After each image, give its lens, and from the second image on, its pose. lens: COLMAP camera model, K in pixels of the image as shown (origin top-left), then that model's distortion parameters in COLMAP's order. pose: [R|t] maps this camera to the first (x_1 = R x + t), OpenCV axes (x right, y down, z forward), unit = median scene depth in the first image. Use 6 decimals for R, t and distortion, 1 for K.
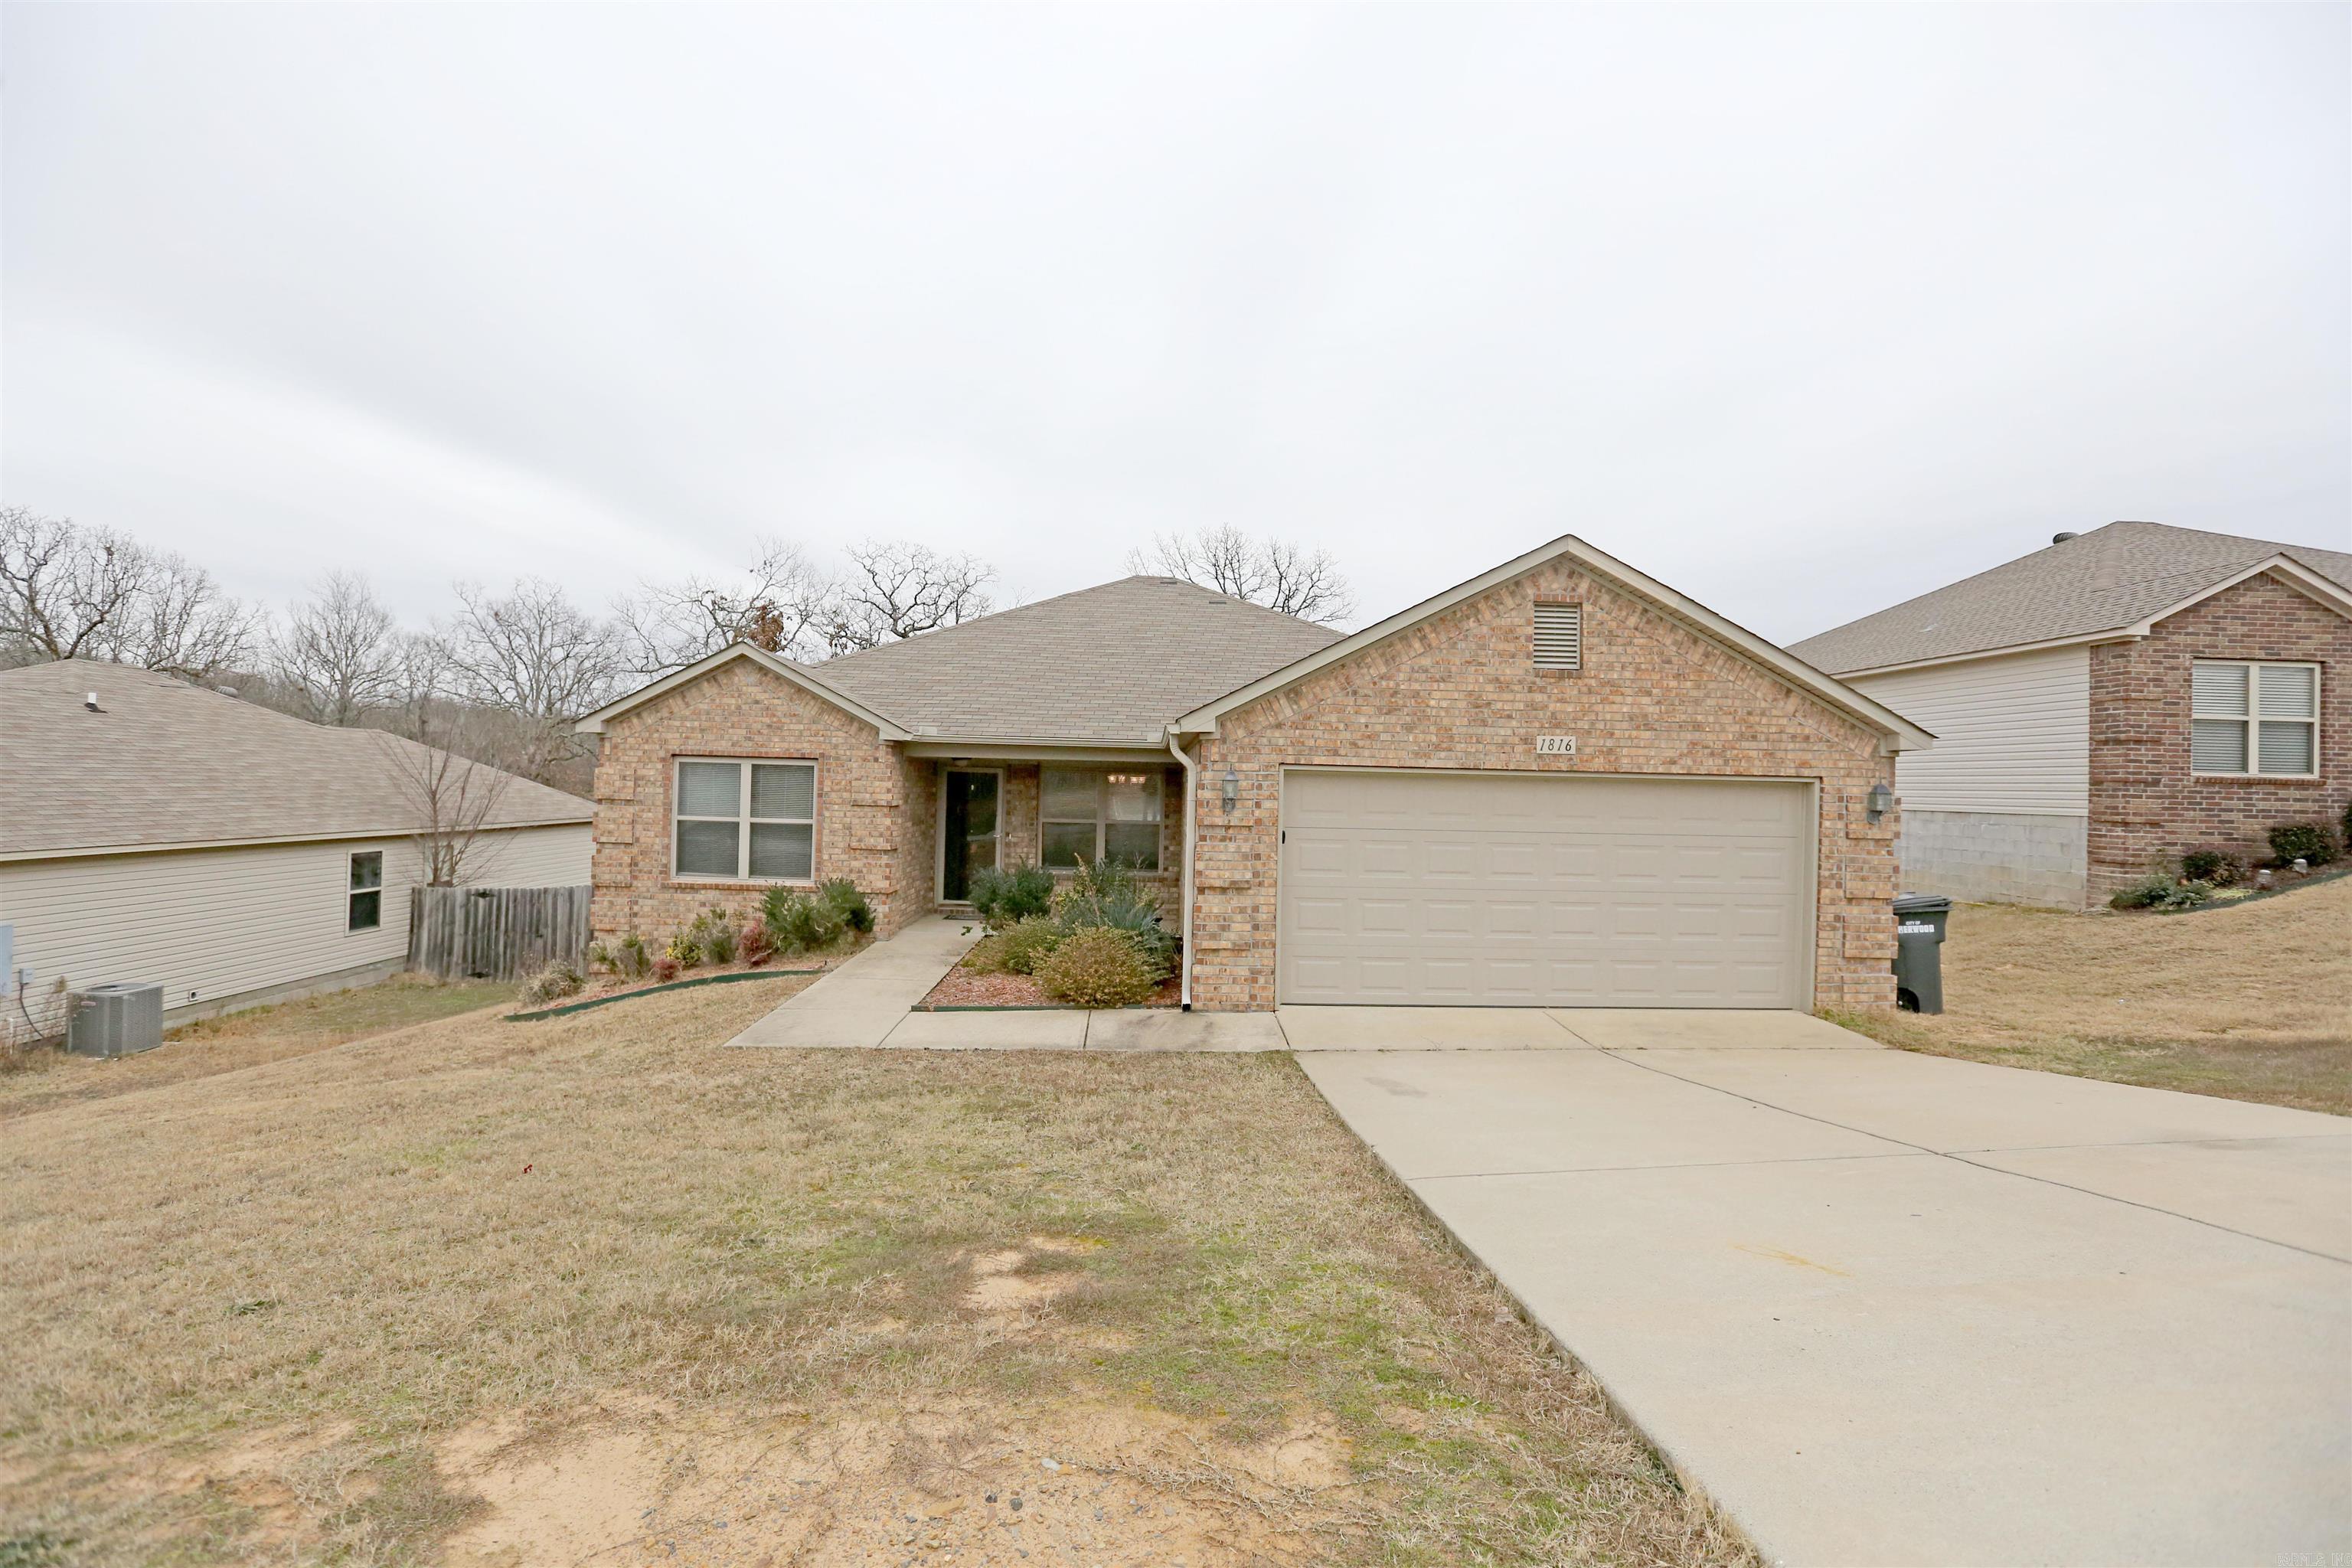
lens RADIAL K [[1063.7, 0, 1169.3], [0, 1063.7, 774.9], [0, 0, 1]] dist [-0.042025, 0.011993]
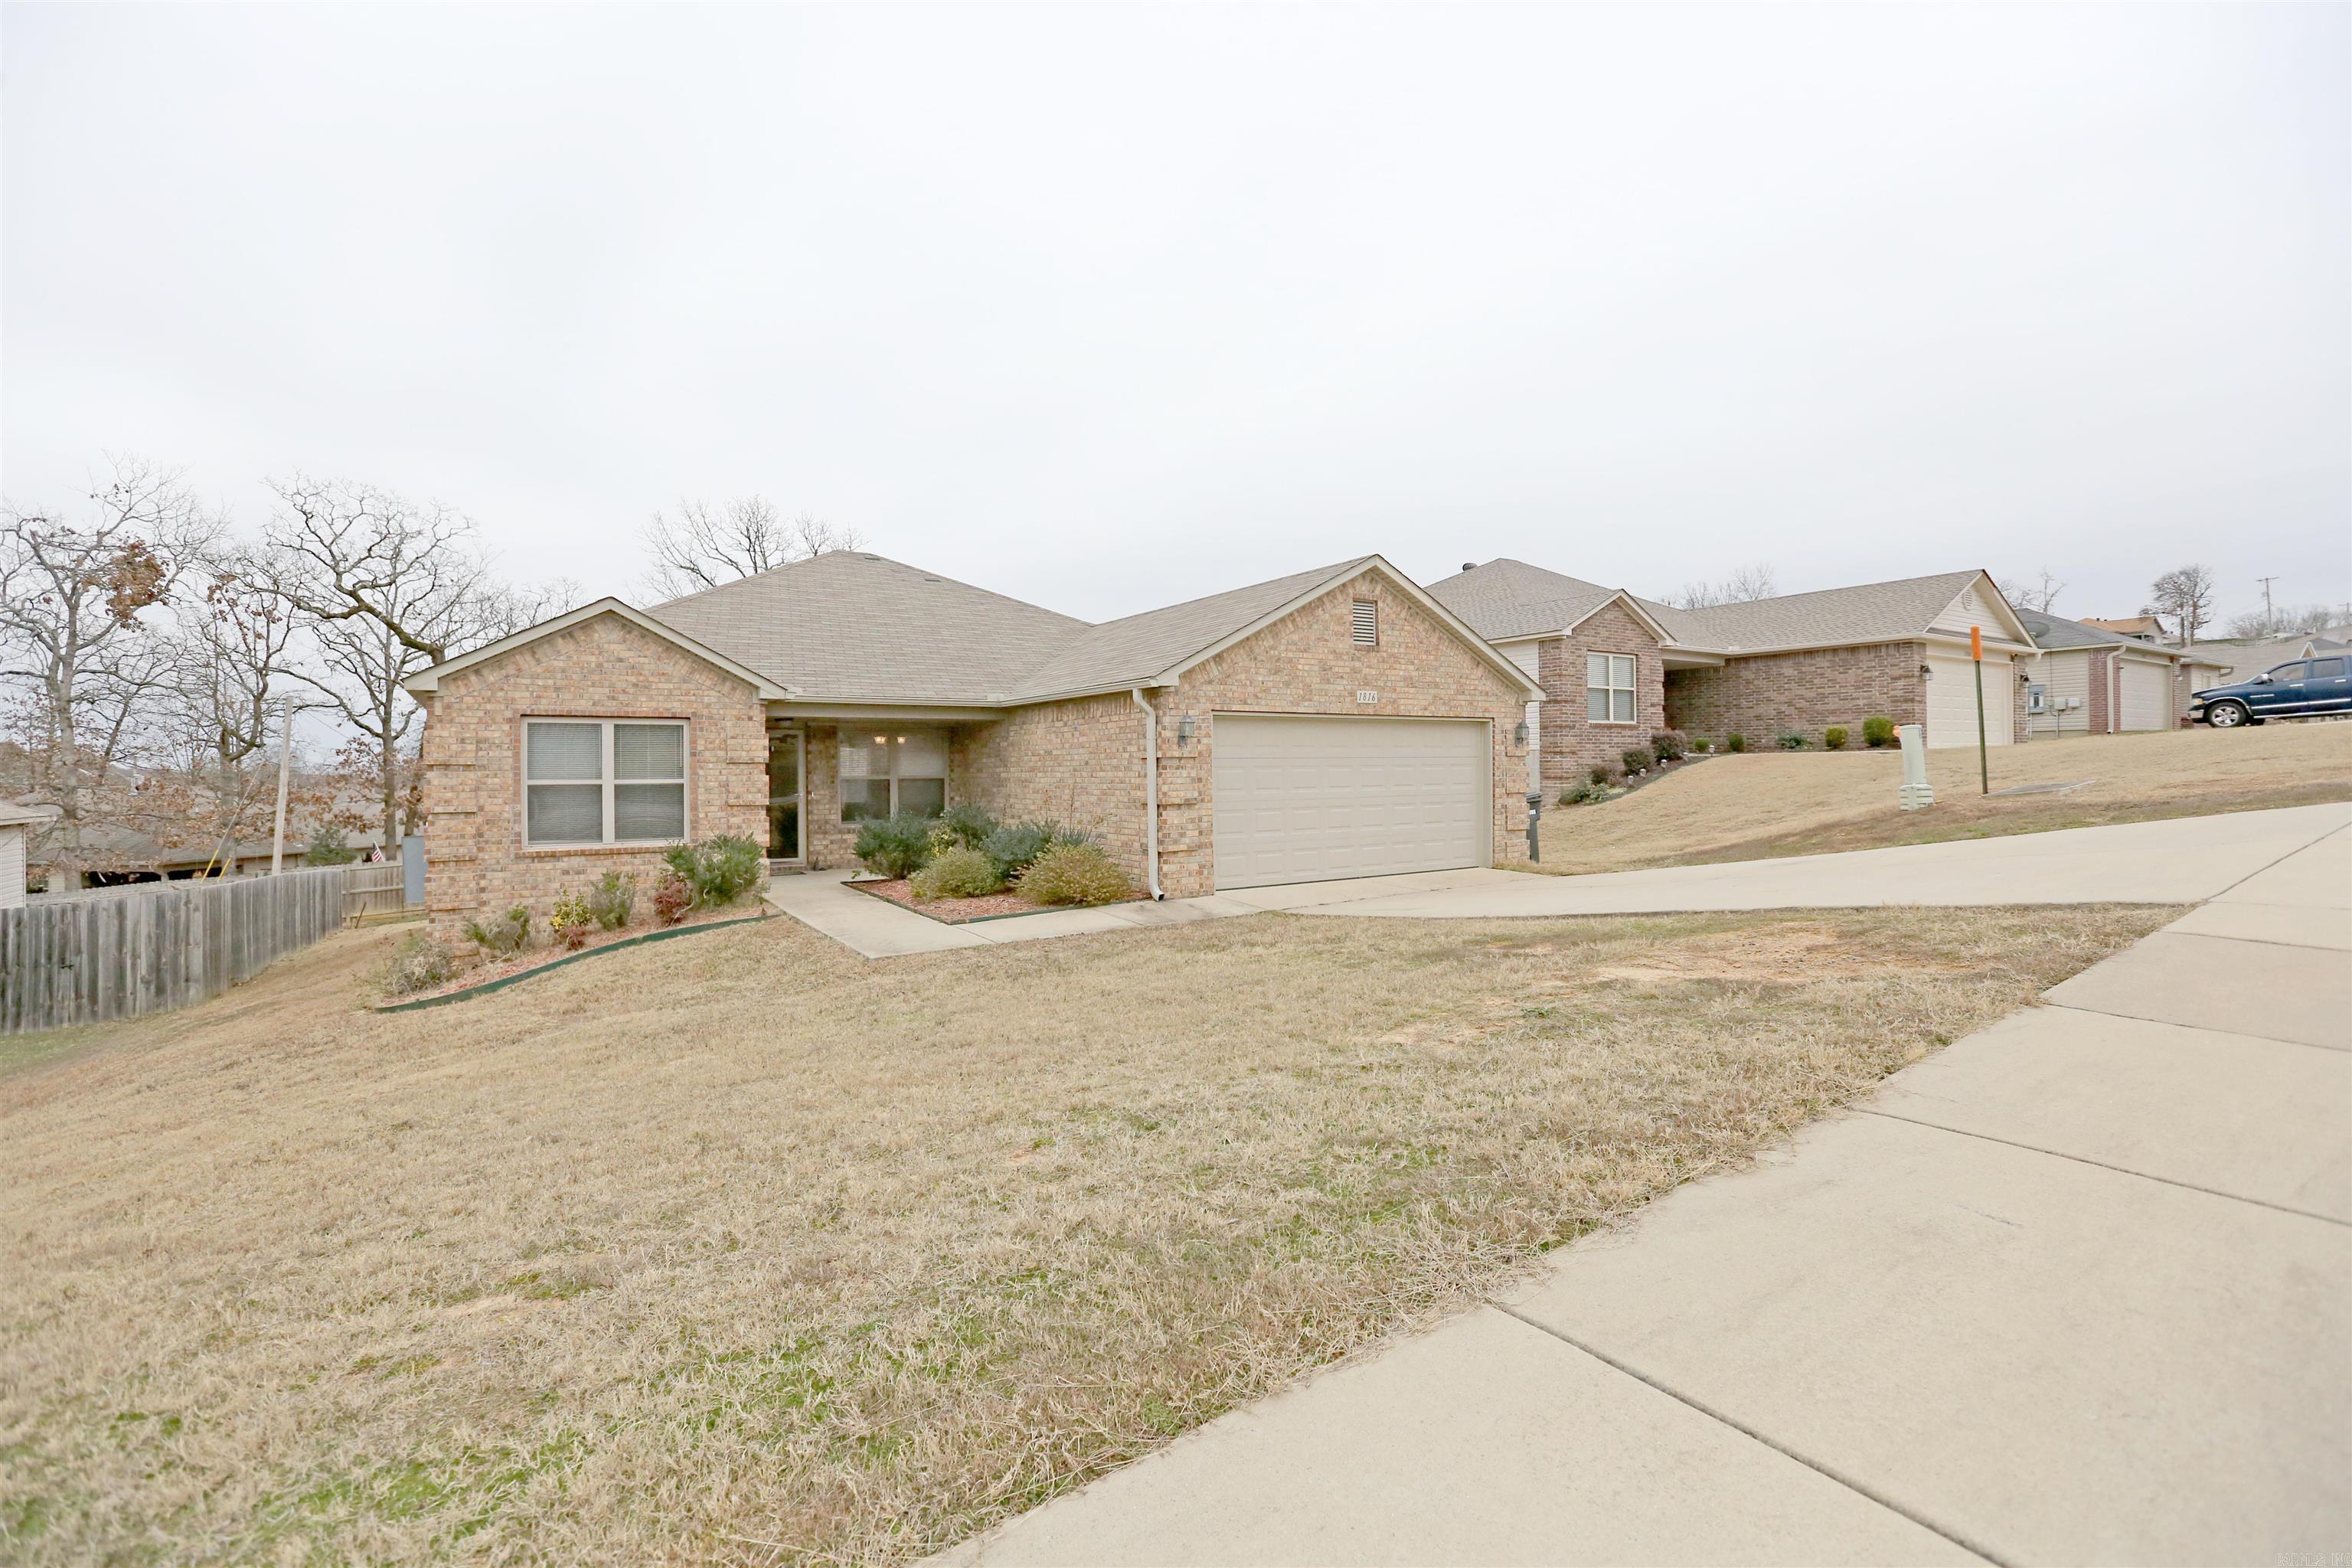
lens RADIAL K [[1063.7, 0, 1163.8], [0, 1063.7, 775.2], [0, 0, 1]] dist [-0.042025, 0.011993]
pose [[0.856183, -0.035386, 0.515460, -0.465685], [0.026741, 0.999350, 0.024187, 0.026864], [-0.515980, -0.006925, 0.856572, -0.086864]]
